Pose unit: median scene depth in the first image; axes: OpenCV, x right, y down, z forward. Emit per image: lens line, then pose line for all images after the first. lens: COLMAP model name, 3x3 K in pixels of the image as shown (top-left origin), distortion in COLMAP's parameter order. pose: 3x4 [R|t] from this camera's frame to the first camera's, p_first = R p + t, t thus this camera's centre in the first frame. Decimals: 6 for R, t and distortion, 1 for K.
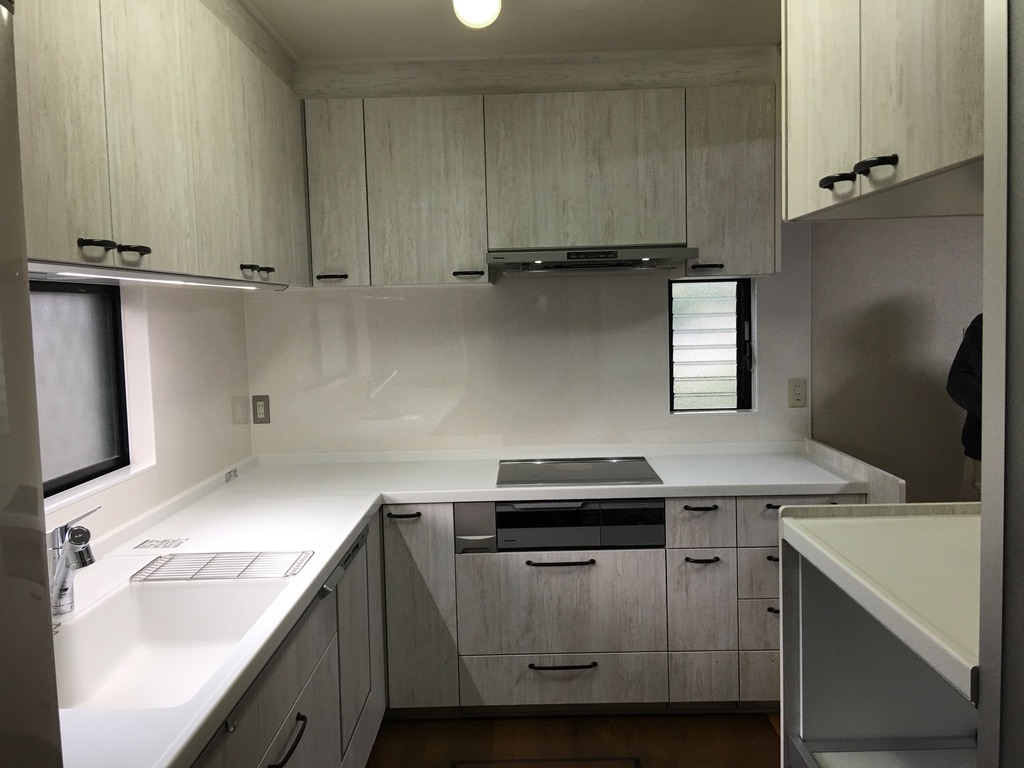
lens RADIAL K [[859.7, 0, 507.3], [0, 859.7, 373.4], [0, 0, 1]] dist [0.086367, -0.144601]
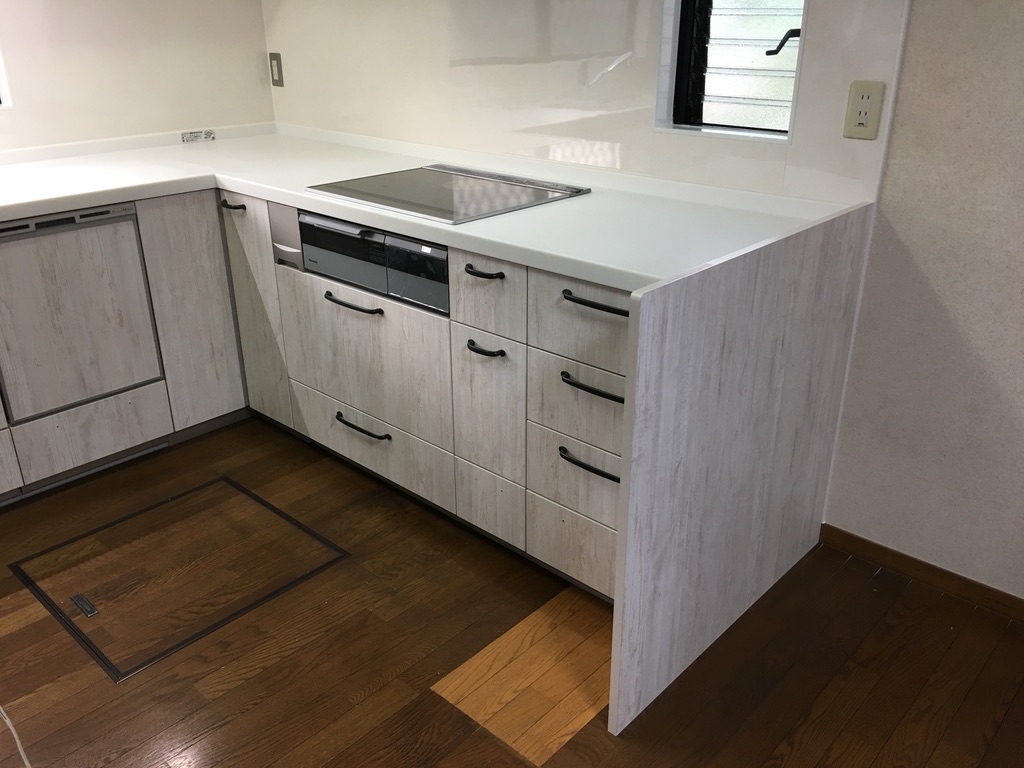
lens RADIAL K [[859.7, 0, 507.3], [0, 859.7, 373.4], [0, 0, 1]] dist [0.086367, -0.144601]
pose [[0.739224, 0.286191, -0.609625, 0.644696], [-0.063928, 0.930946, 0.359518, -0.005816], [0.670418, -0.226792, 0.706473, 0.537767]]
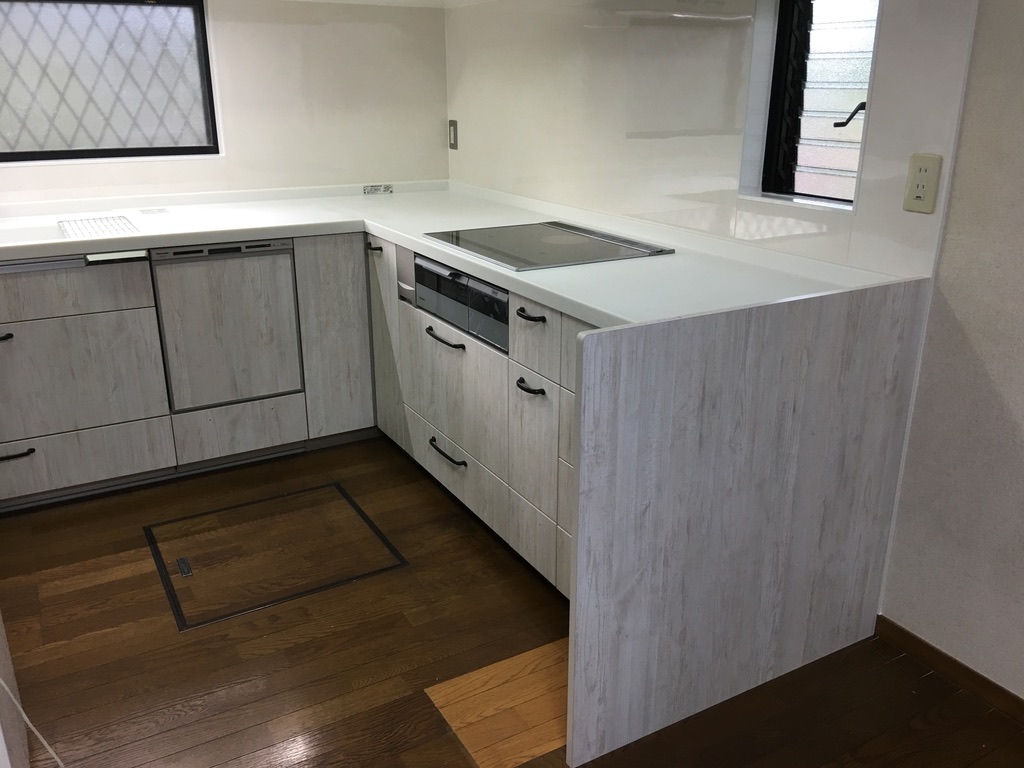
lens RADIAL K [[862.7, 0, 514.9], [0, 862.7, 369.2], [0, 0, 1]] dist [0.051023, -0.013737]
pose [[0.505980, 0.300025, -0.808684, 0.788019], [-0.077738, 0.949602, 0.303667, -0.013345], [0.859035, -0.090783, 0.503803, 0.629073]]
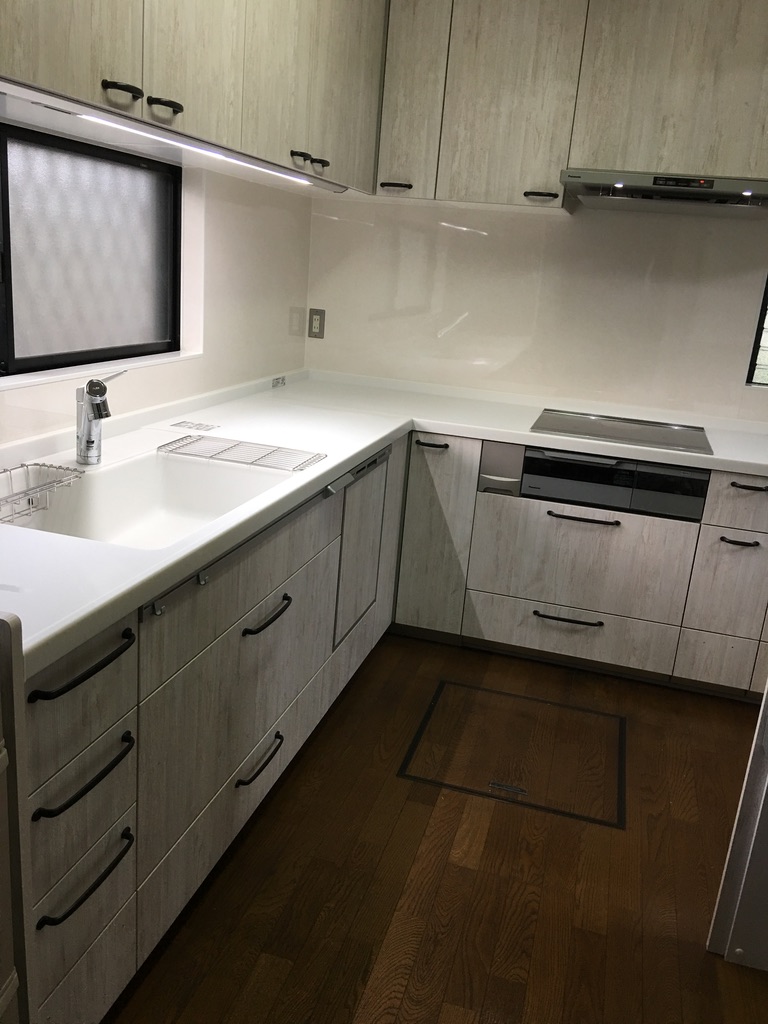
lens RADIAL K [[859.7, 0, 384.0], [0, 859.7, 512.0], [0, 0, 1]] dist [0.086367, -0.144601]
pose [[0.961018, 0.174581, -0.214398, 0.053194], [-0.127558, 0.967935, 0.216406, 0.031940], [0.245303, -0.180622, 0.952472, 0.027936]]
